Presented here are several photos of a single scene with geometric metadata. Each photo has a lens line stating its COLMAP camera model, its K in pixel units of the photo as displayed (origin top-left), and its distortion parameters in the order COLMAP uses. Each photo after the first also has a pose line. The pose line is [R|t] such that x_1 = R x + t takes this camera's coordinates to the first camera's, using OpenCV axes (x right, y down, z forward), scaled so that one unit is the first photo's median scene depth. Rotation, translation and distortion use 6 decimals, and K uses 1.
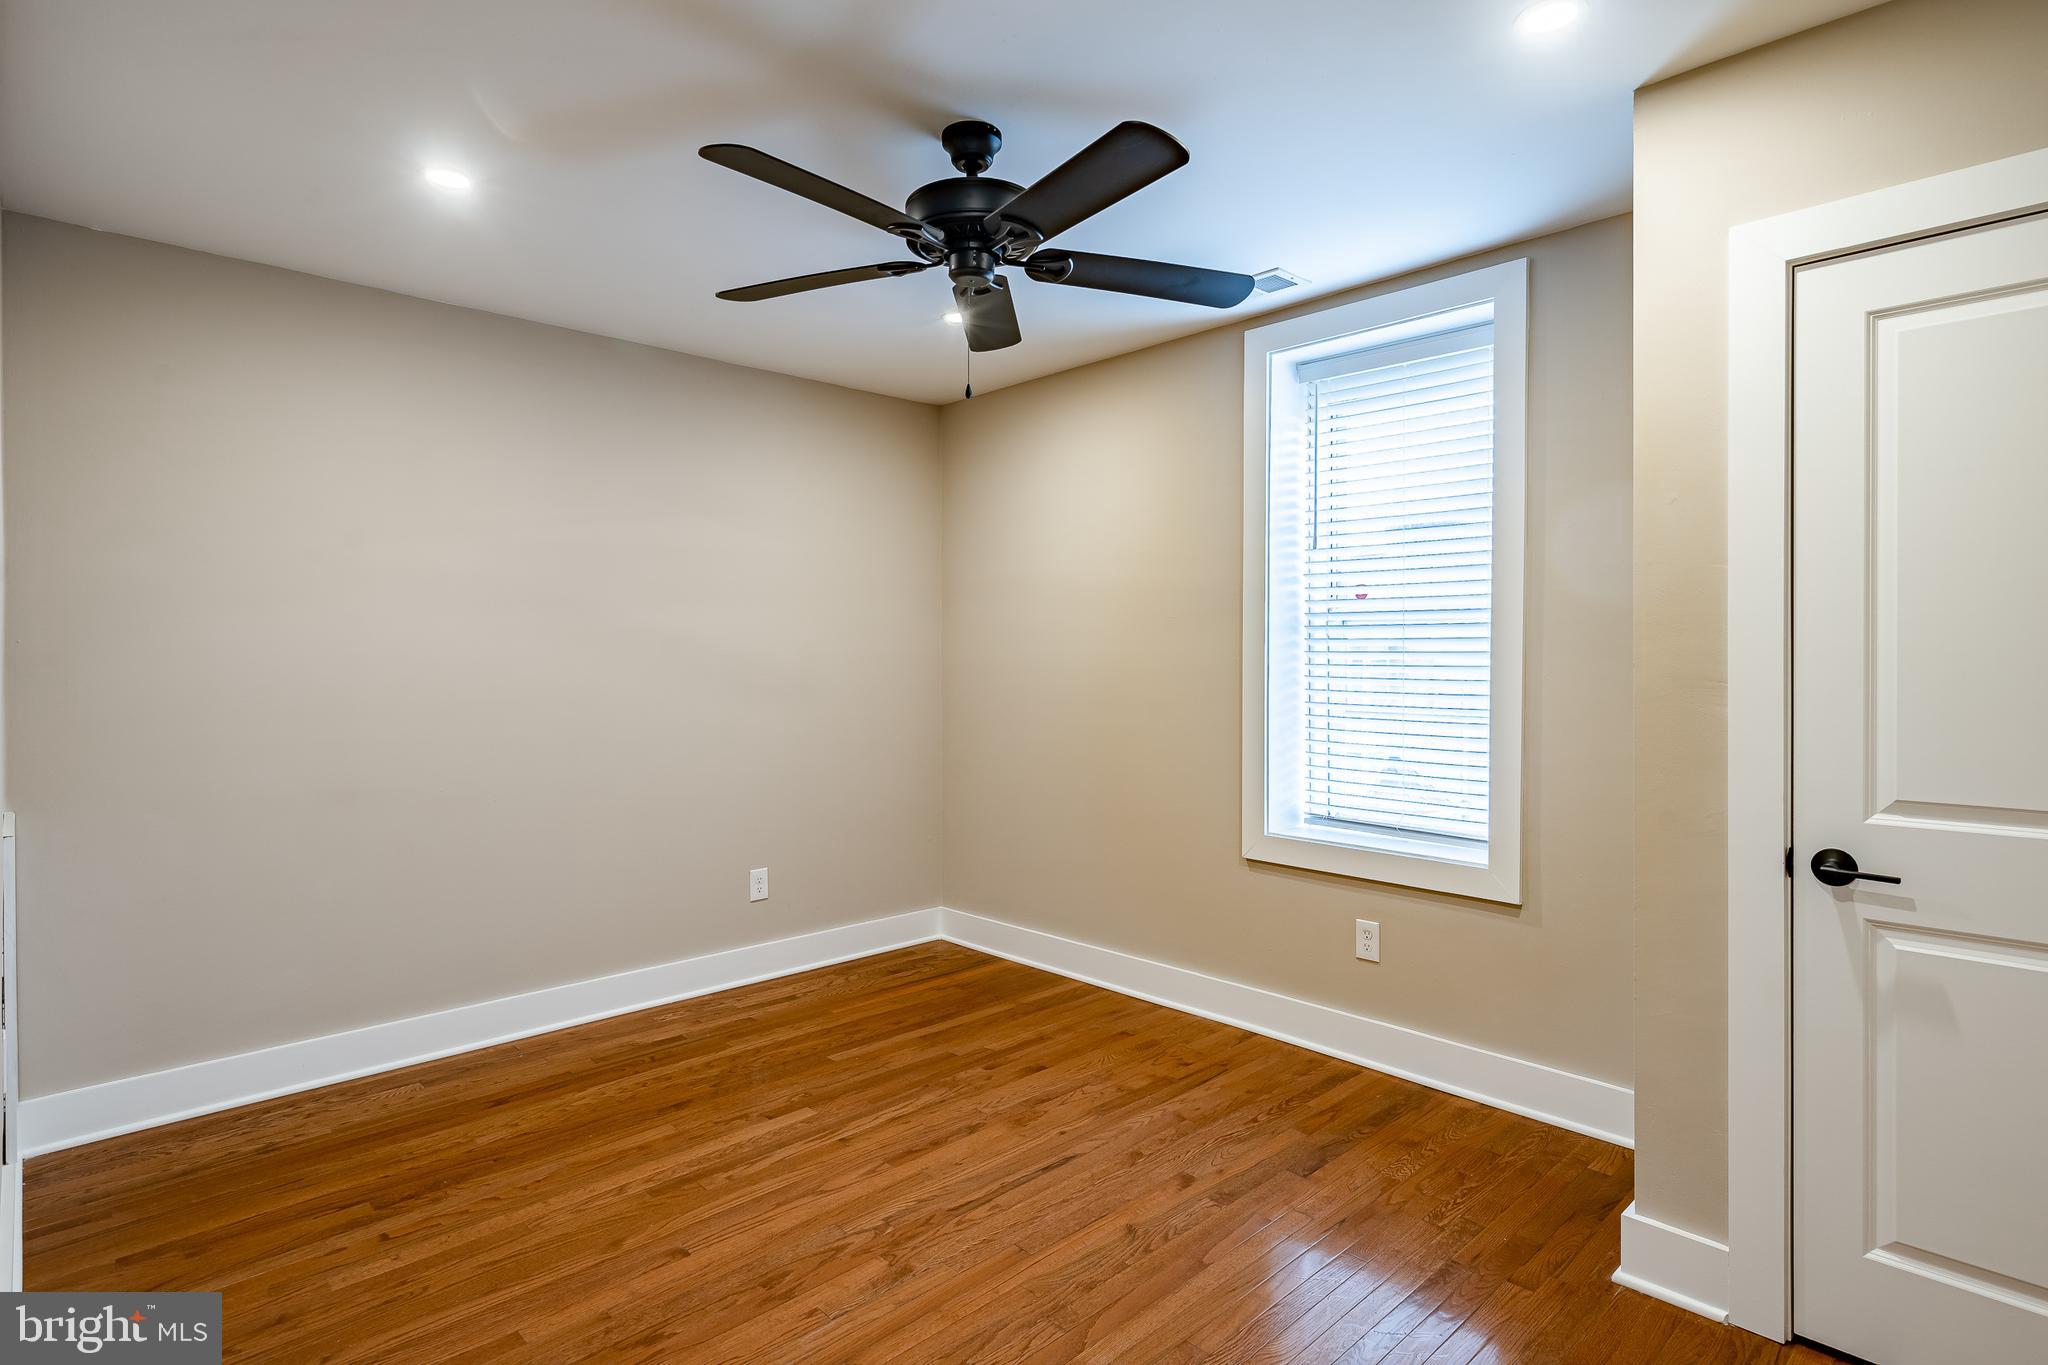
lens RADIAL K [[1057.3, 0, 1024.0], [0, 1057.3, 682.5], [0, 0, 1]] dist [-0.000470, -0.000280]
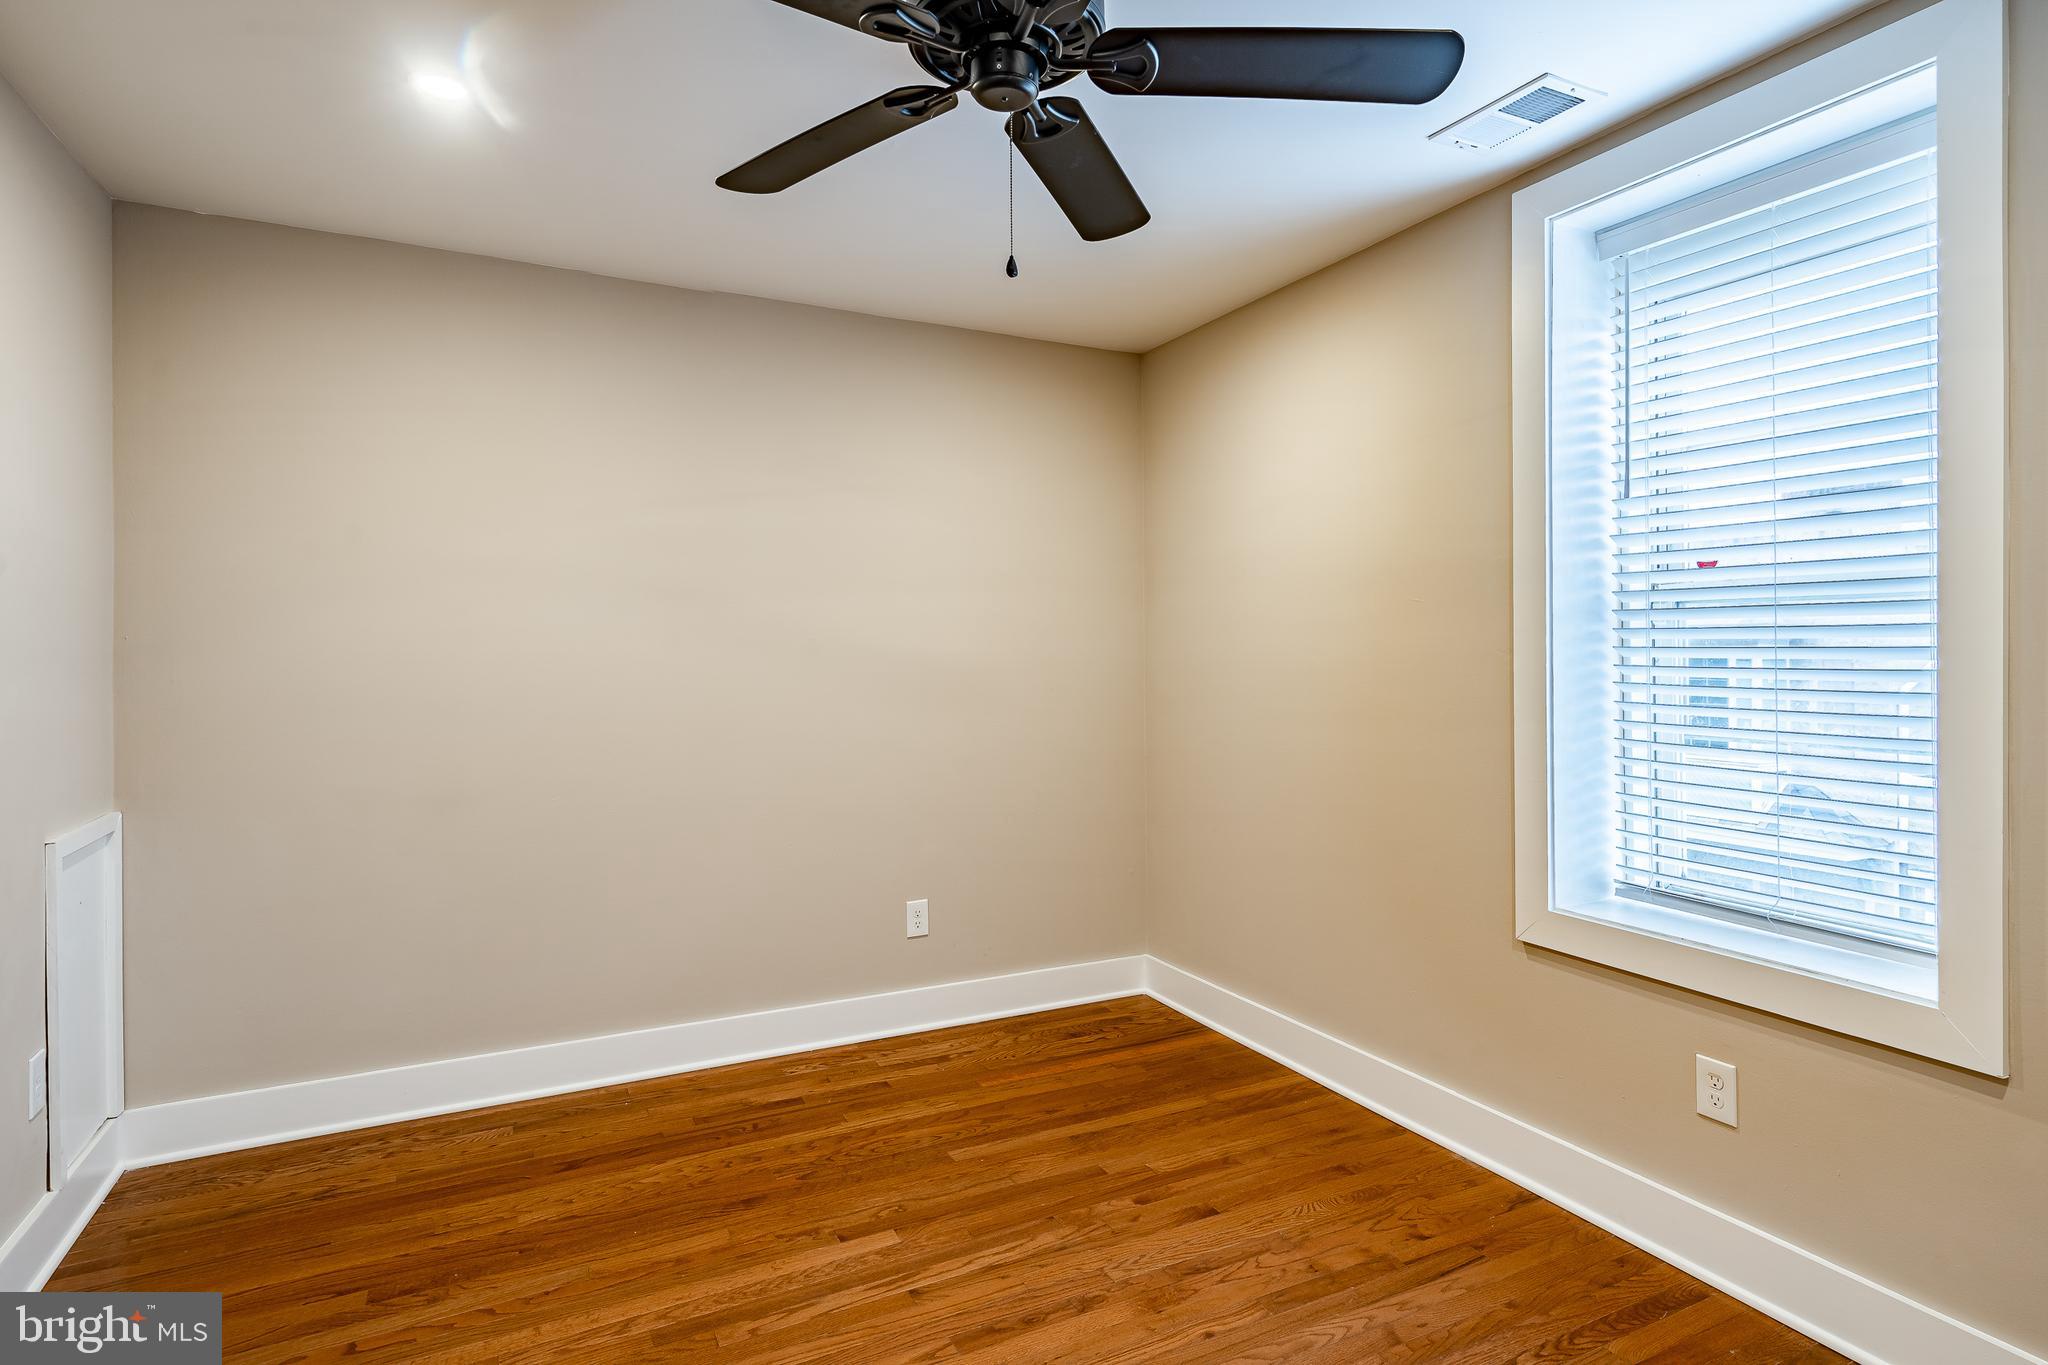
lens RADIAL K [[1067.3, 0, 1024.8], [0, 1067.3, 652.0], [0, 0, 1]] dist [0.003016, 0.000250]
pose [[0.957379, 0.000680, -0.288833, 0.110523], [-0.008264, 0.999652, -0.025039, -0.006159], [0.288715, 0.026359, 0.957052, 0.246825]]
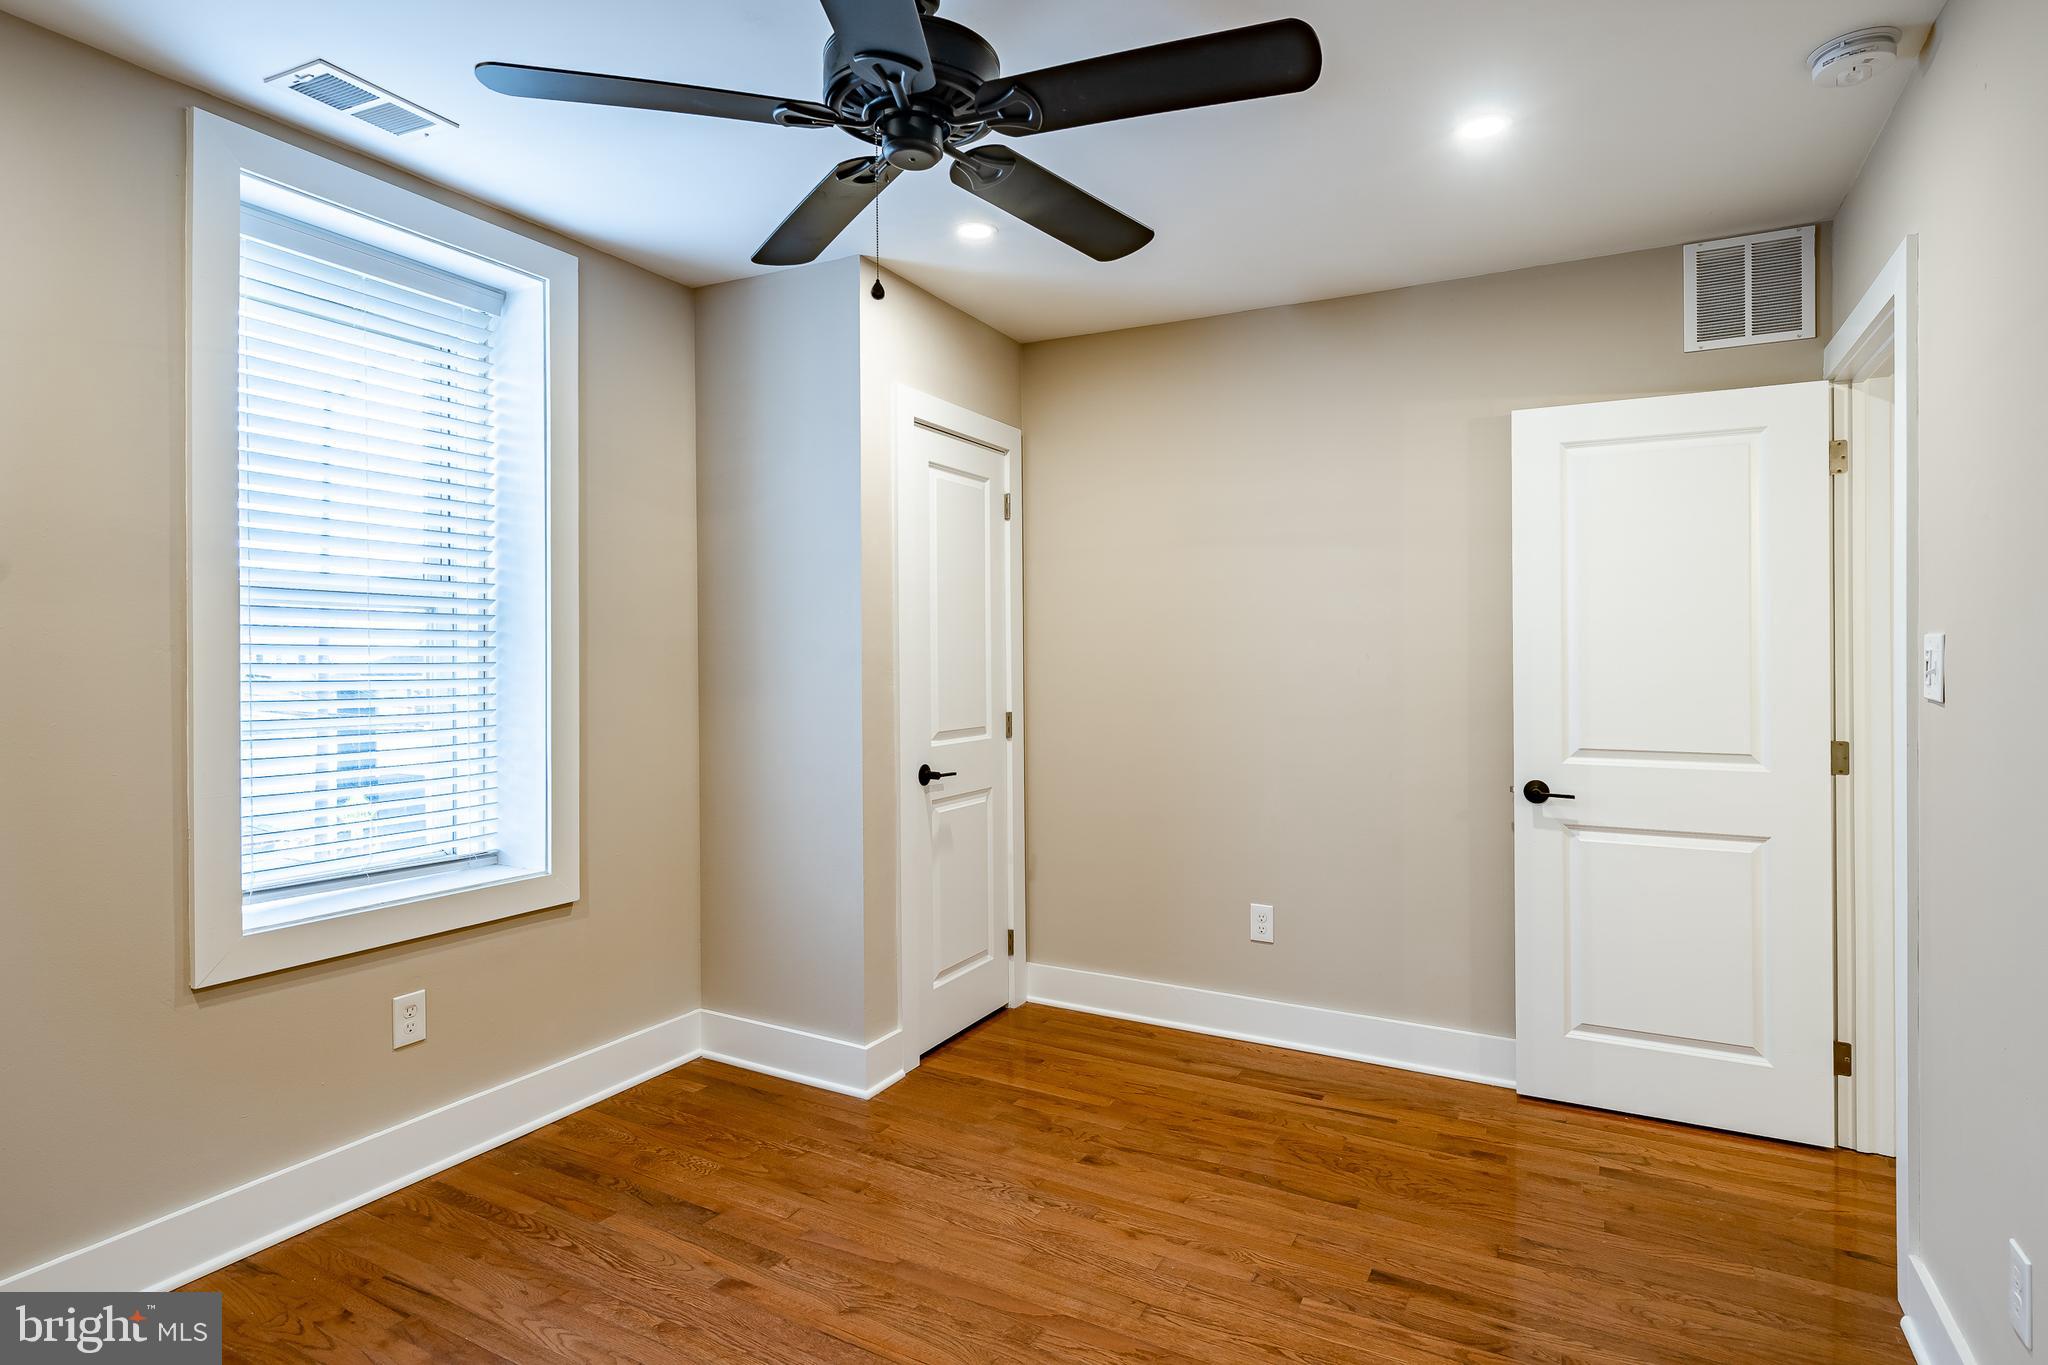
lens RADIAL K [[1067.3, 0, 1024.8], [0, 1067.3, 652.0], [0, 0, 1]] dist [0.003016, 0.000250]
pose [[-0.315467, 0.005916, 0.948918, -0.583228], [0.022654, 0.999743, 0.001298, -0.015909], [-0.948666, 0.021906, -0.315520, 0.844625]]
